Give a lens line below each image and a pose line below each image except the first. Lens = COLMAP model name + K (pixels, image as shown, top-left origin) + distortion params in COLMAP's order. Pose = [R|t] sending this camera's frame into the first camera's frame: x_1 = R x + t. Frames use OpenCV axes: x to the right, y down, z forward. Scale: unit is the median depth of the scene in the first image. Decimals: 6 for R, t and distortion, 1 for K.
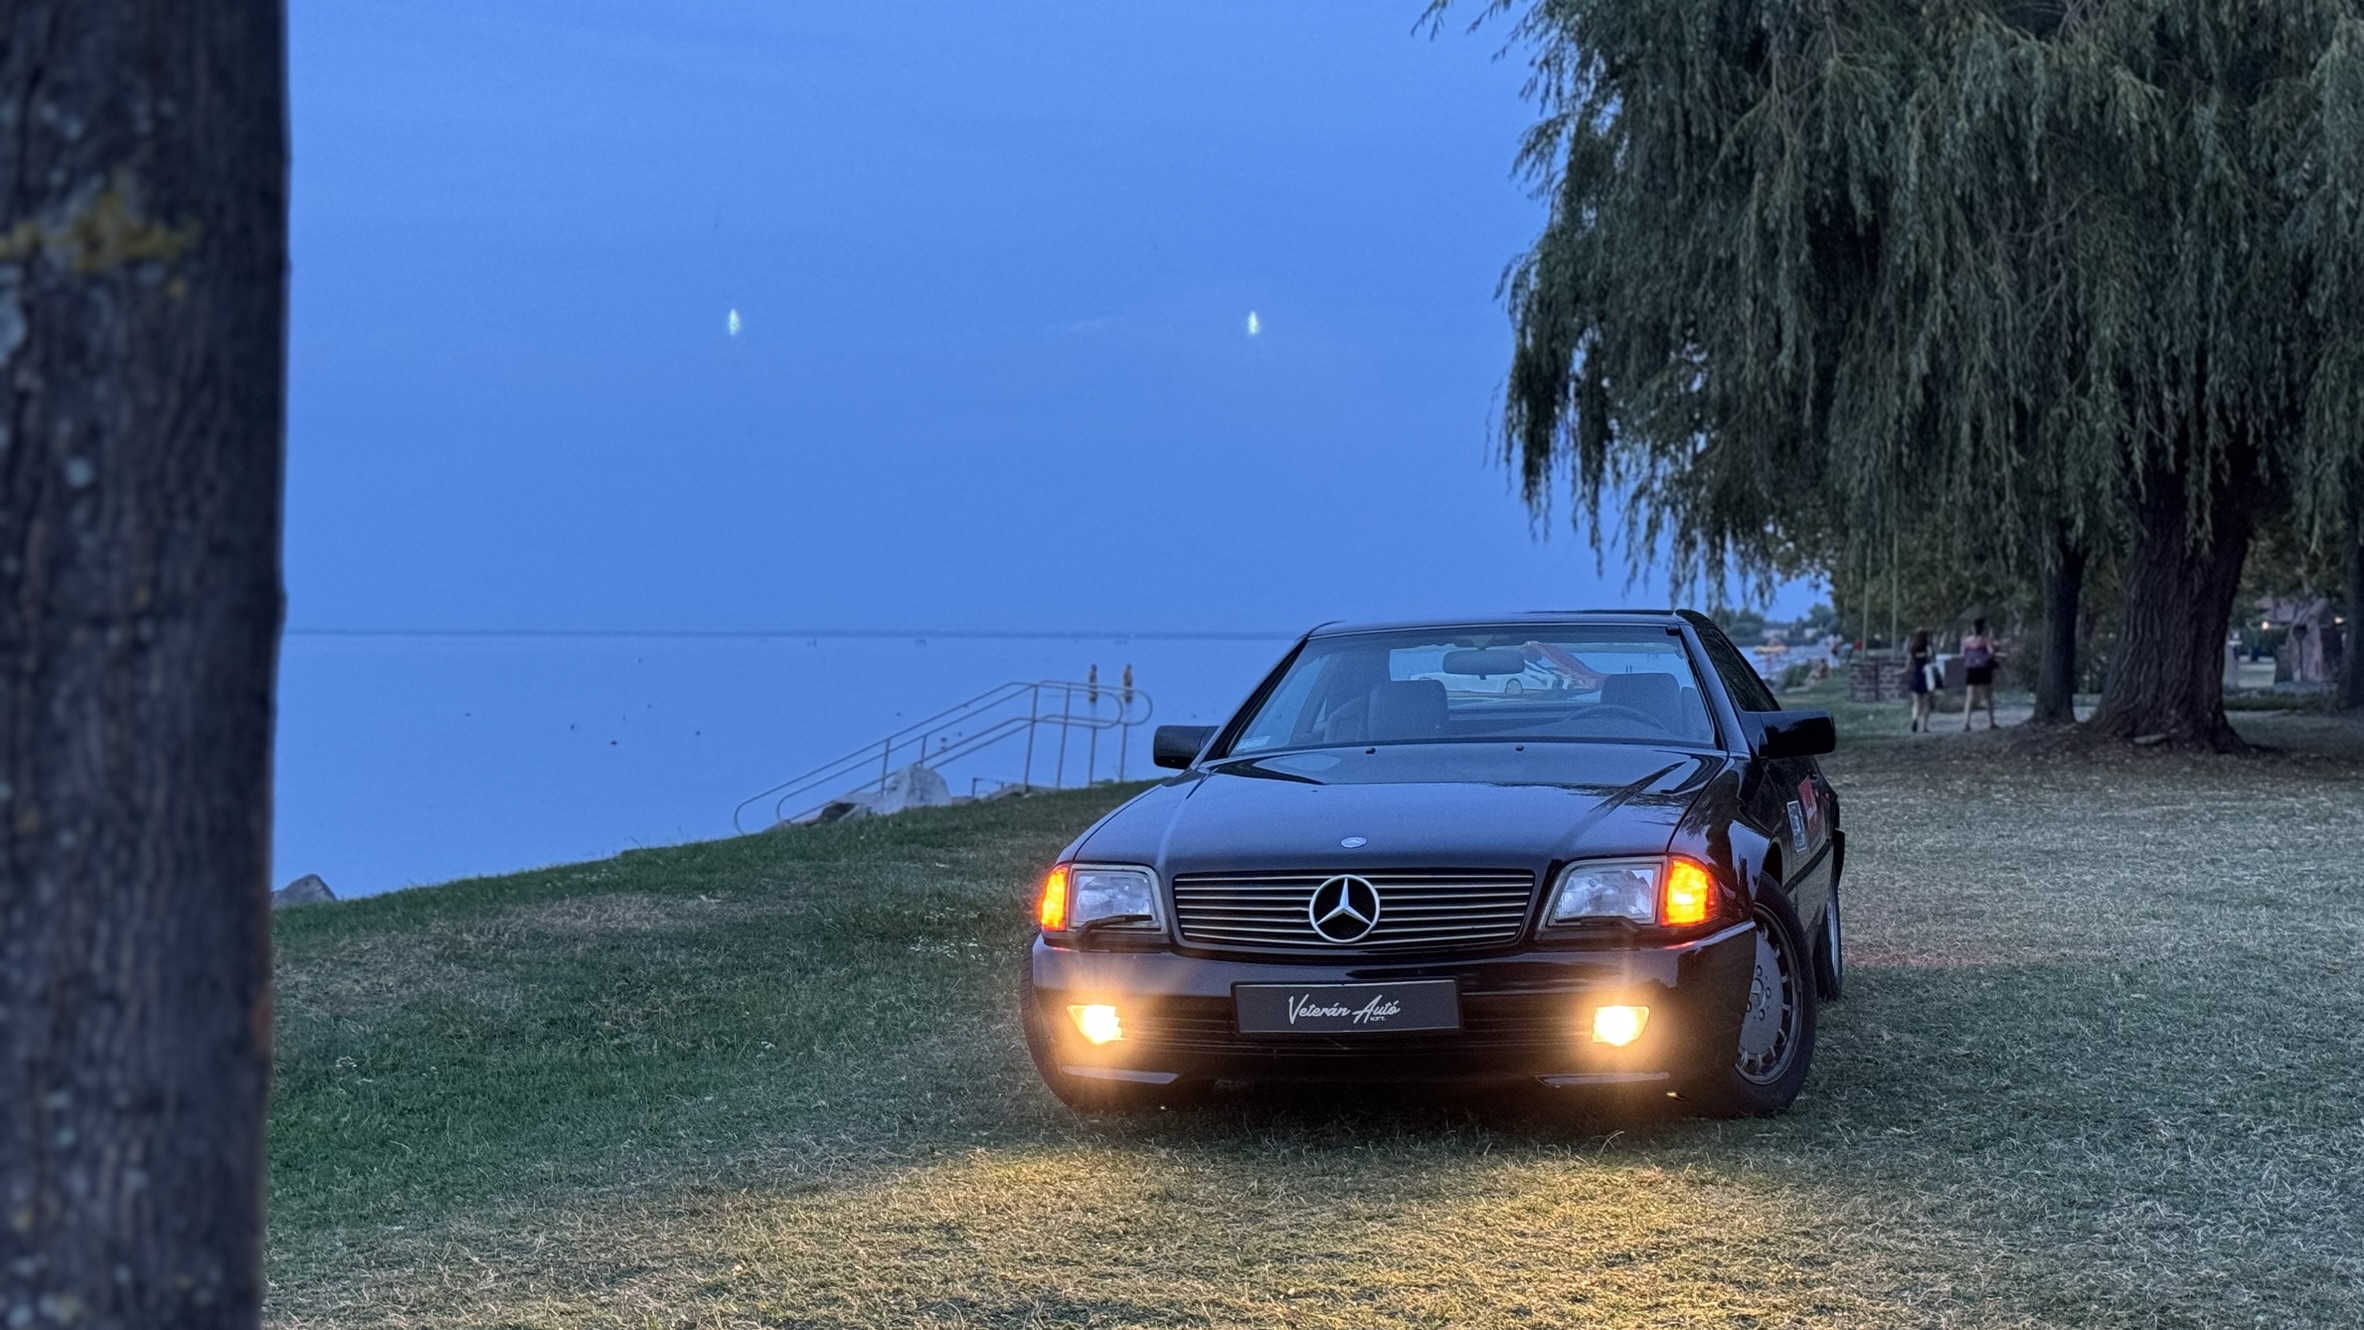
lens RADIAL K [[3304.5, 0, 1215.2], [0, 3304.5, 659.0], [0, 0, 1]] dist [0.132203, 0.000000]
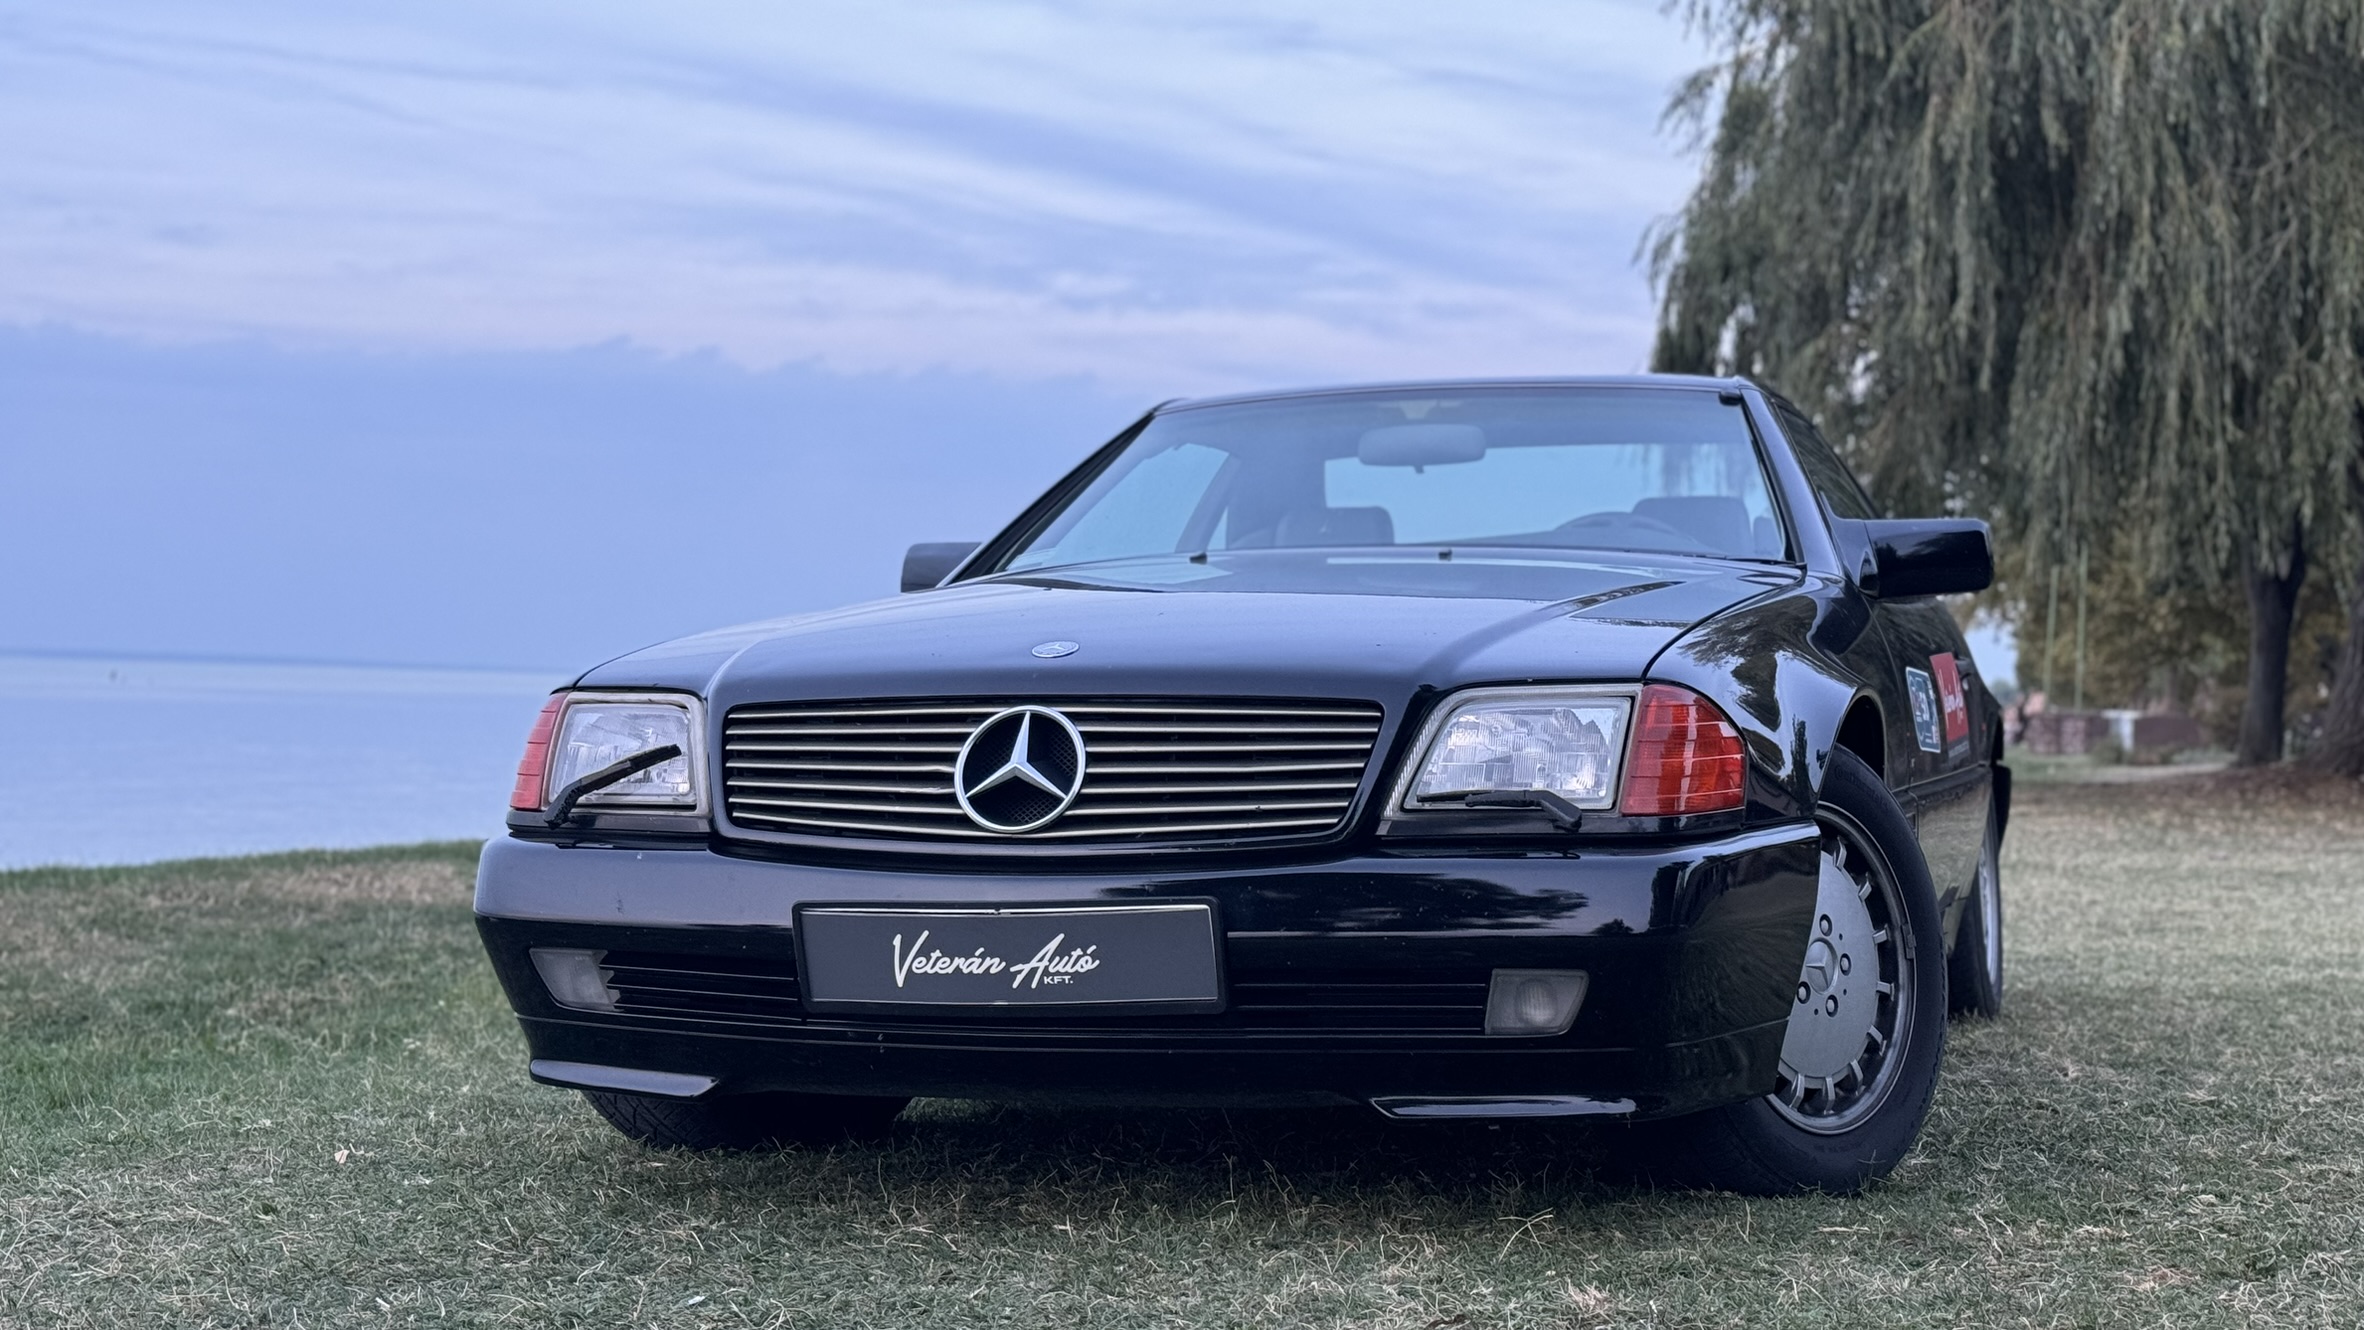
lens RADIAL K [[3304.5, 0, 1188.1], [0, 3304.5, 668.7], [0, 0, 1]] dist [0.132203, 0.000000]
pose [[0.997969, 0.023209, -0.059330, 0.078415], [-0.024026, 0.999626, -0.013094, 0.053897], [0.059003, 0.014492, 0.998153, 0.393551]]
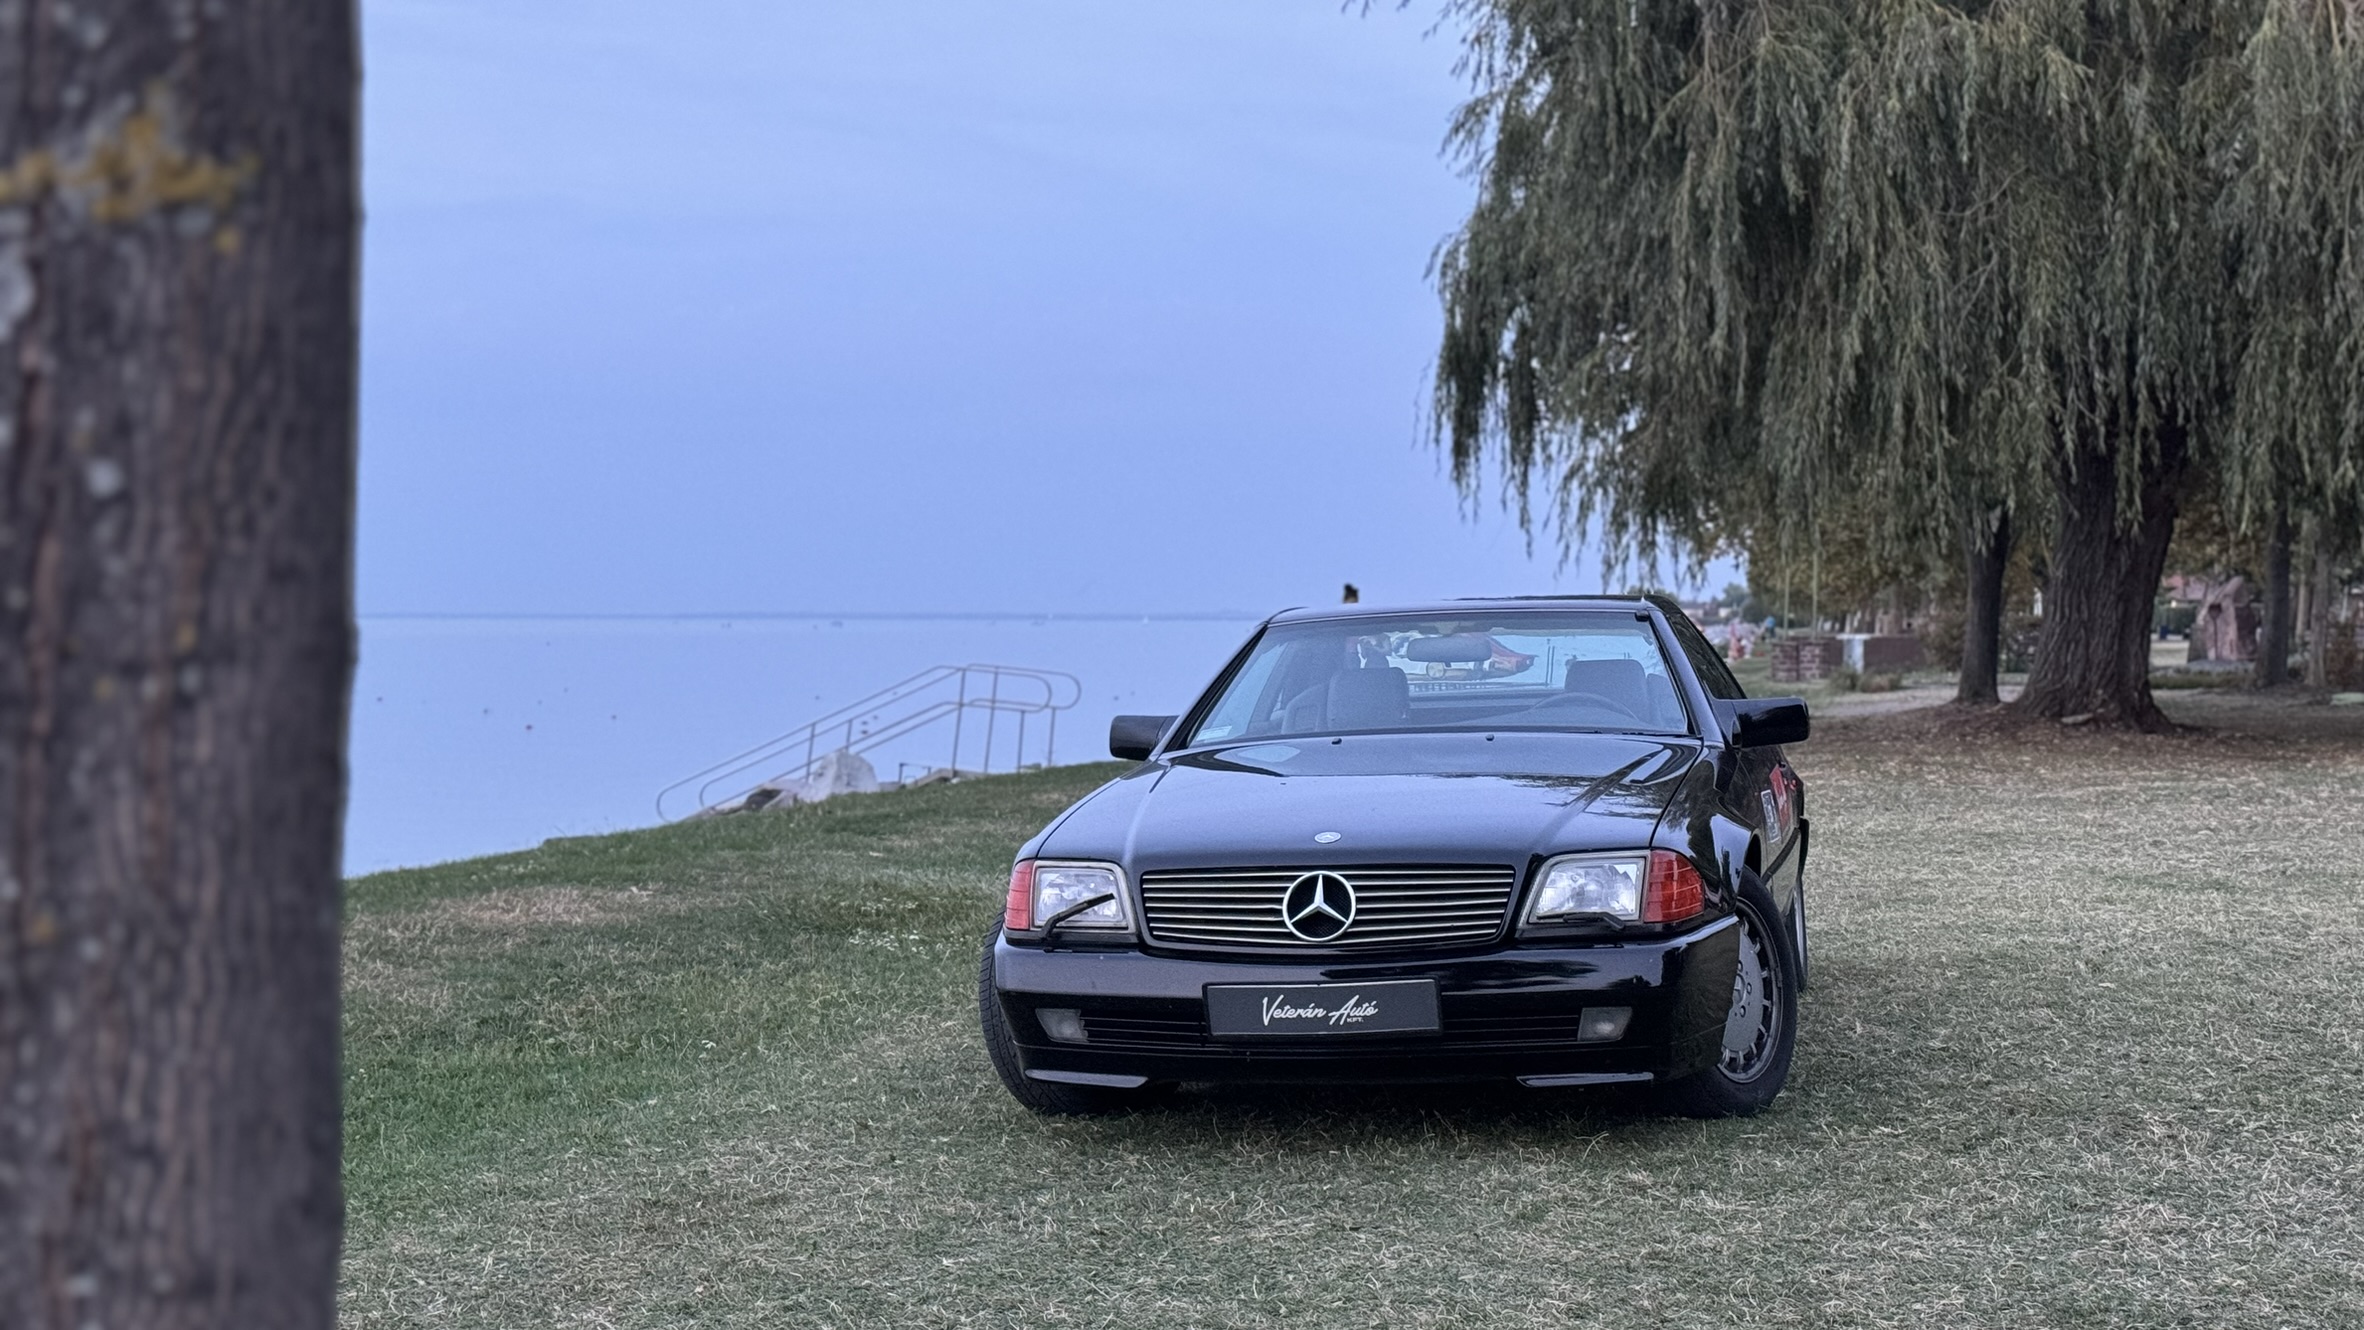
lens RADIAL K [[3304.5, 0, 1228.0], [0, 3304.5, 667.3], [0, 0, 1]] dist [0.132203, 0.000000]
pose [[0.999585, -0.003362, 0.028614, -0.012283], [0.003130, 0.999962, 0.008174, -0.001928], [-0.028641, -0.008082, 0.999557, 0.027880]]
